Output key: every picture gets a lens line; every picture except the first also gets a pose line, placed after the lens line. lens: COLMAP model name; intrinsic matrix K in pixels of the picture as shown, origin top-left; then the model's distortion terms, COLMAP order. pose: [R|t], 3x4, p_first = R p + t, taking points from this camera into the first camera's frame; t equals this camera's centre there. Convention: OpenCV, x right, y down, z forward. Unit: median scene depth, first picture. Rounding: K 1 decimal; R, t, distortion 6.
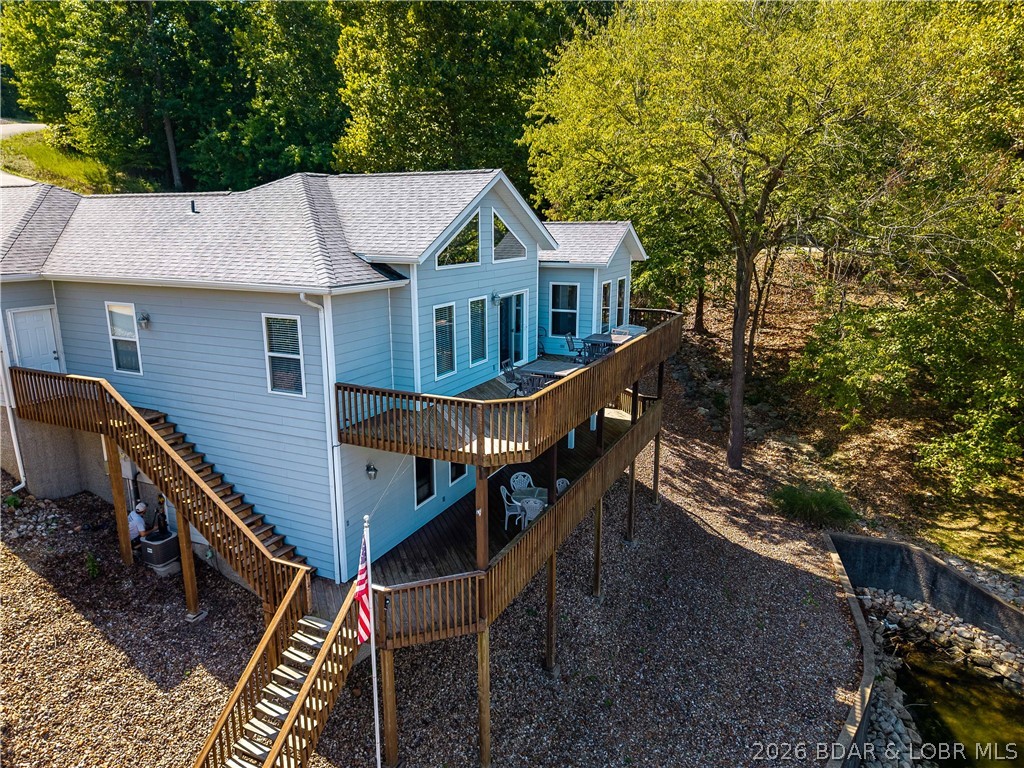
lens RADIAL K [[691.1, 0, 515.3], [0, 691.1, 384.0], [0, 0, 1]] dist [0.006347, -0.000334]
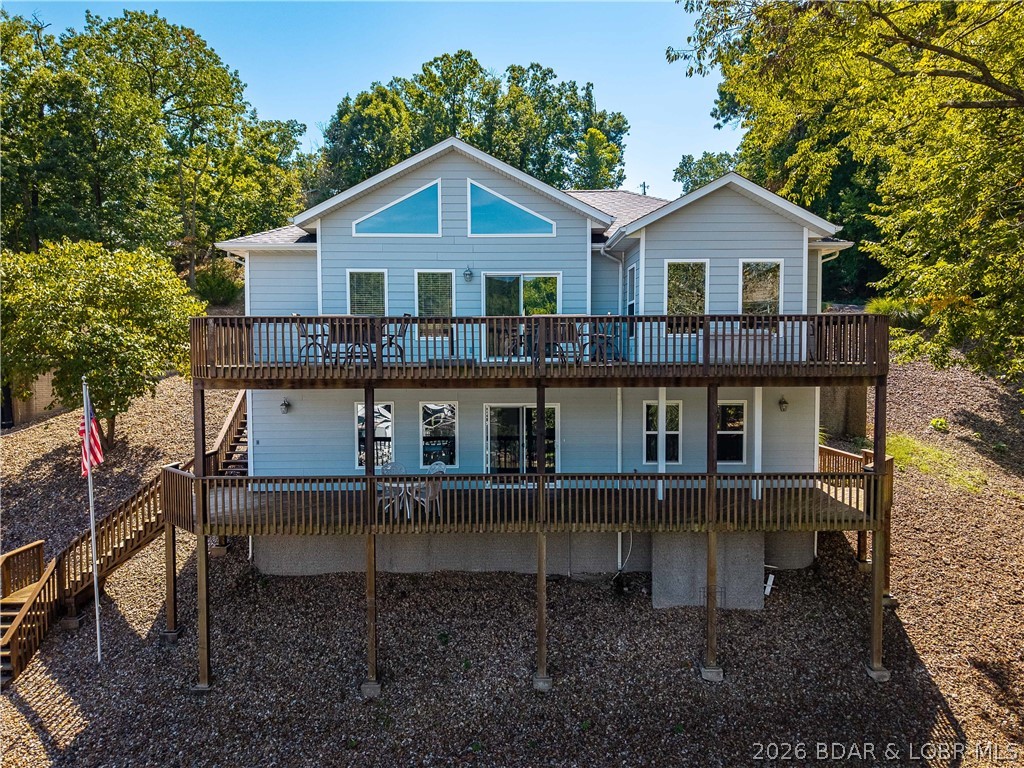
lens RADIAL K [[681.9, 0, 512.0], [0, 681.9, 384.0], [0, 0, 1]] dist [0.016379, 0.001365]
pose [[0.429468, 0.041449, -0.902130, 0.563675], [-0.202985, 0.977816, -0.051707, 0.039568], [0.879974, 0.205325, 0.428354, 0.461963]]
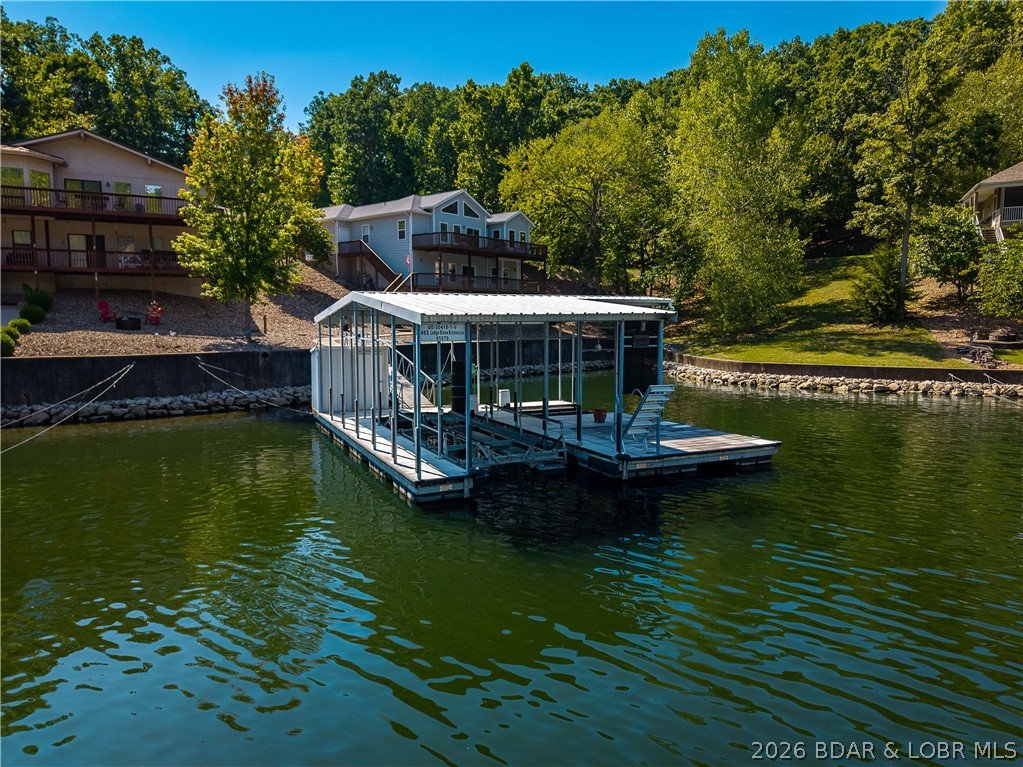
lens RADIAL K [[711.2, 0, 522.2], [0, 711.2, 383.7], [0, 0, 1]] dist [0.007328, -0.000009]
pose [[0.970727, 0.014196, -0.239767, 0.750528], [-0.049817, 0.988444, -0.143169, 0.770709], [0.234964, 0.150922, 0.960216, -1.495234]]
